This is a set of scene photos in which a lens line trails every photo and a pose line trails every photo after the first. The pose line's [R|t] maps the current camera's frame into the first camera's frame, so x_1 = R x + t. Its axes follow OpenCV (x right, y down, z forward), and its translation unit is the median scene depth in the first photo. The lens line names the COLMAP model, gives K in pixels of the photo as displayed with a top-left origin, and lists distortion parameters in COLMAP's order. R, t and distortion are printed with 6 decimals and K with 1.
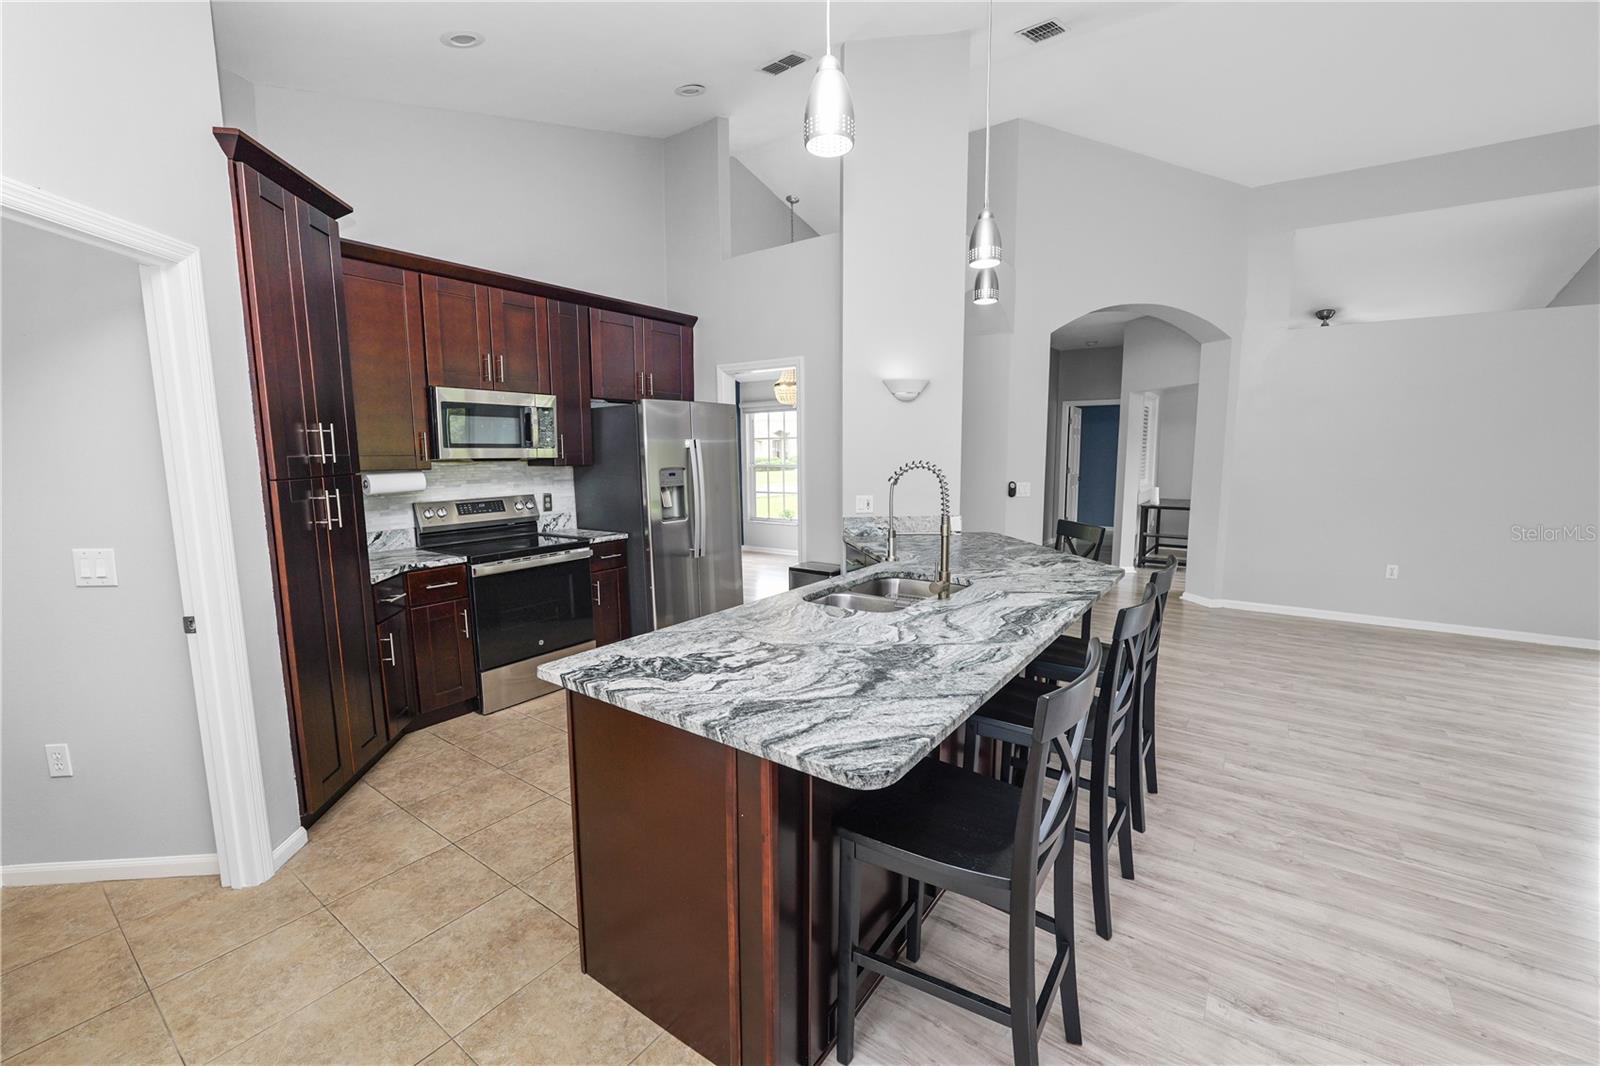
lens RADIAL K [[652.5, 0, 802.8], [0, 652.5, 532.4], [0, 0, 1]] dist [-0.013374, 0.000553]
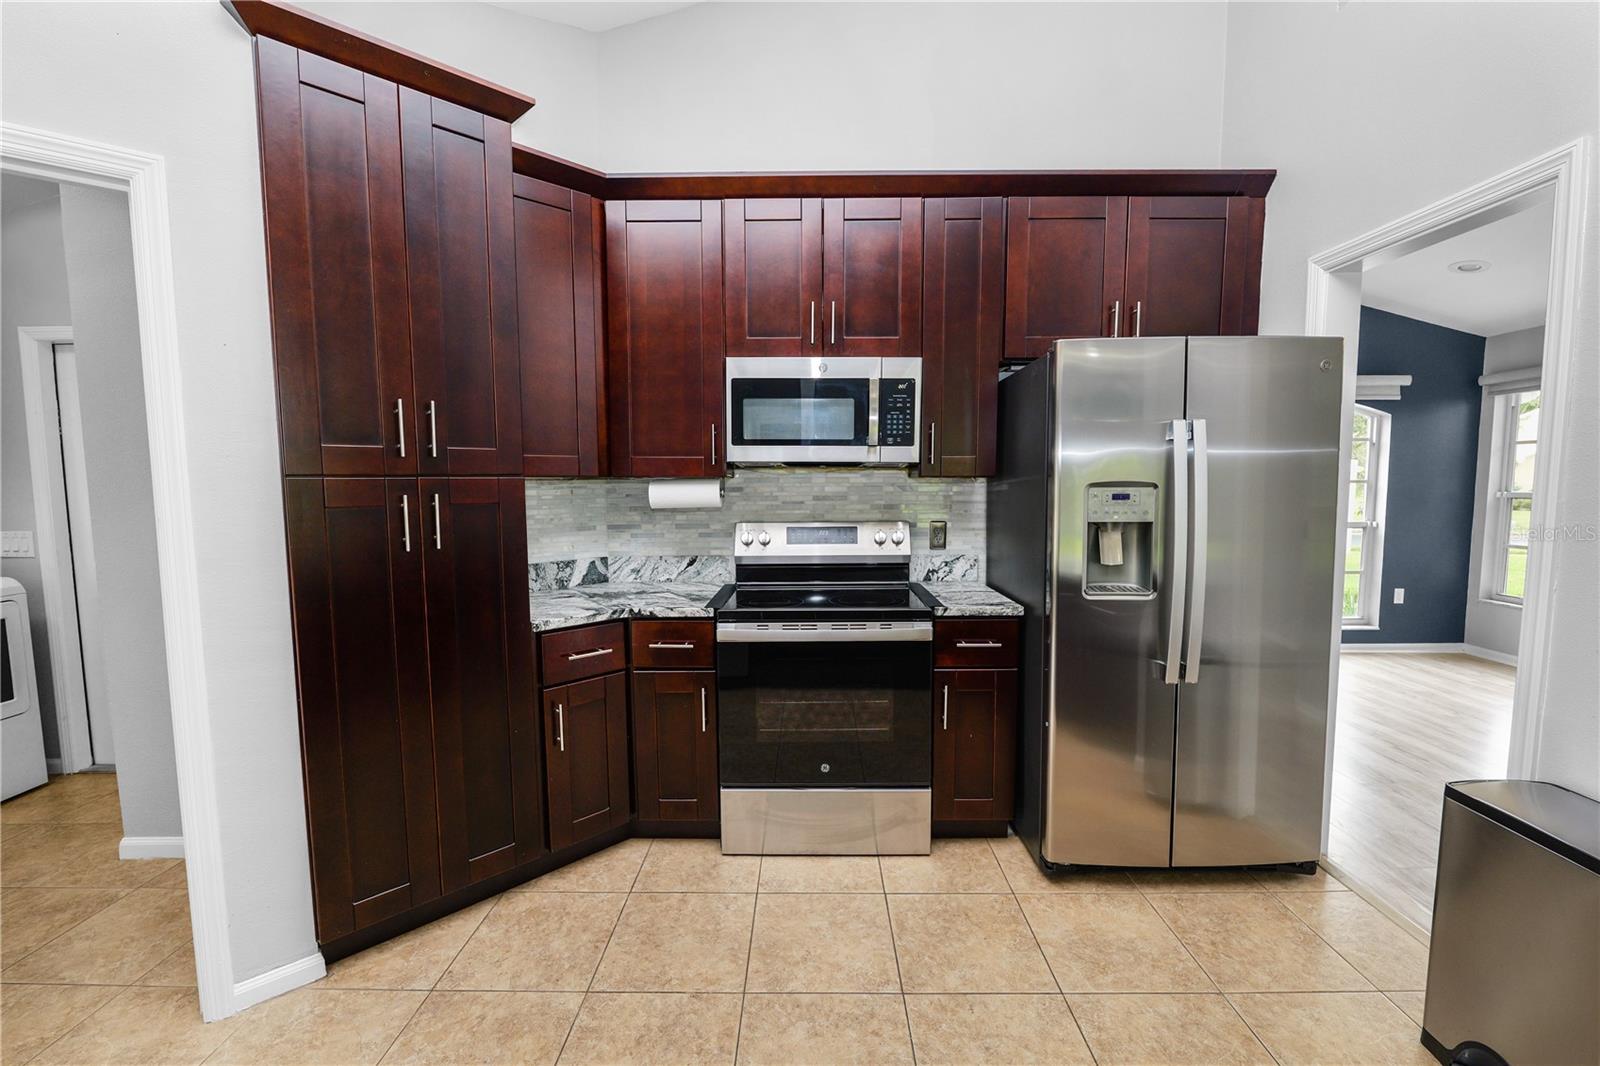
lens RADIAL K [[649.7, 0, 800.0], [0, 649.7, 533.0], [0, 0, 1]] dist [-0.011755, 0.000101]
pose [[0.571351, 0.072666, -0.817483, 0.063922], [-0.104636, 0.994394, 0.015261, -0.059207], [0.814008, 0.076819, 0.575751, 0.705583]]
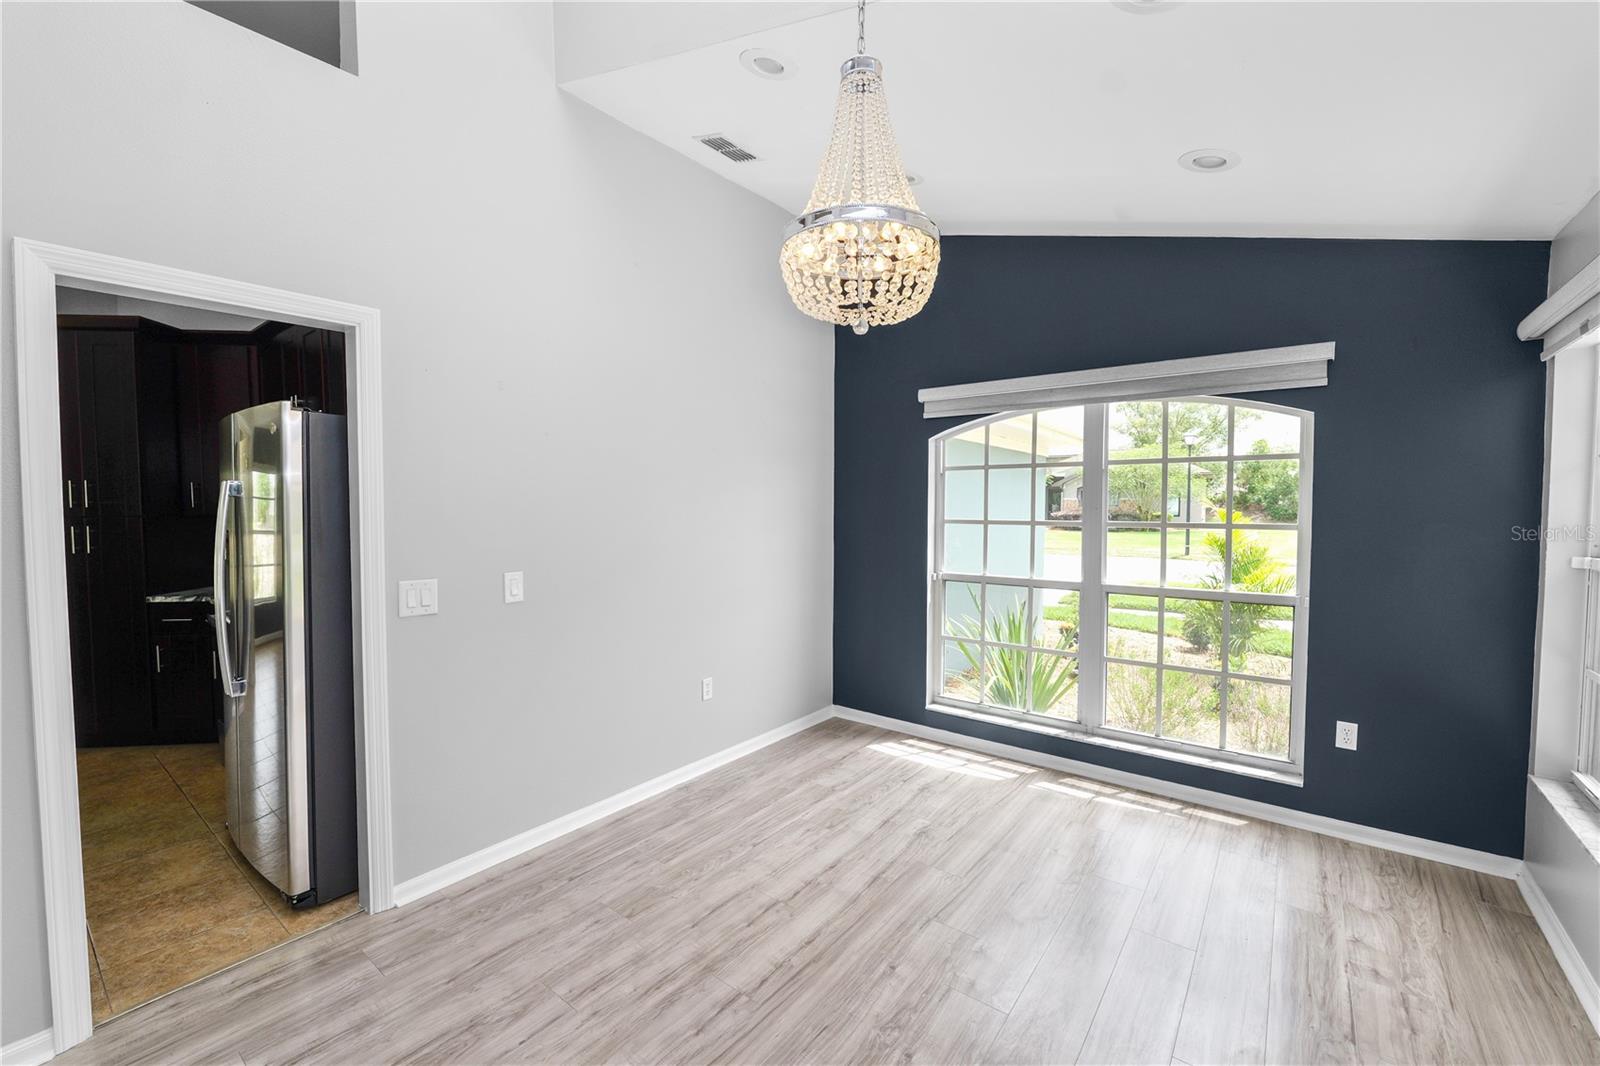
lens RADIAL K [[653.1, 0, 797.2], [0, 653.1, 528.1], [0, 0, 1]] dist [-0.011396, 0.000286]
pose [[-0.037303, 0.051004, -0.998002, 0.481632], [-0.123590, 0.990794, 0.055255, -0.254979], [0.991632, 0.125404, -0.030656, 1.972181]]
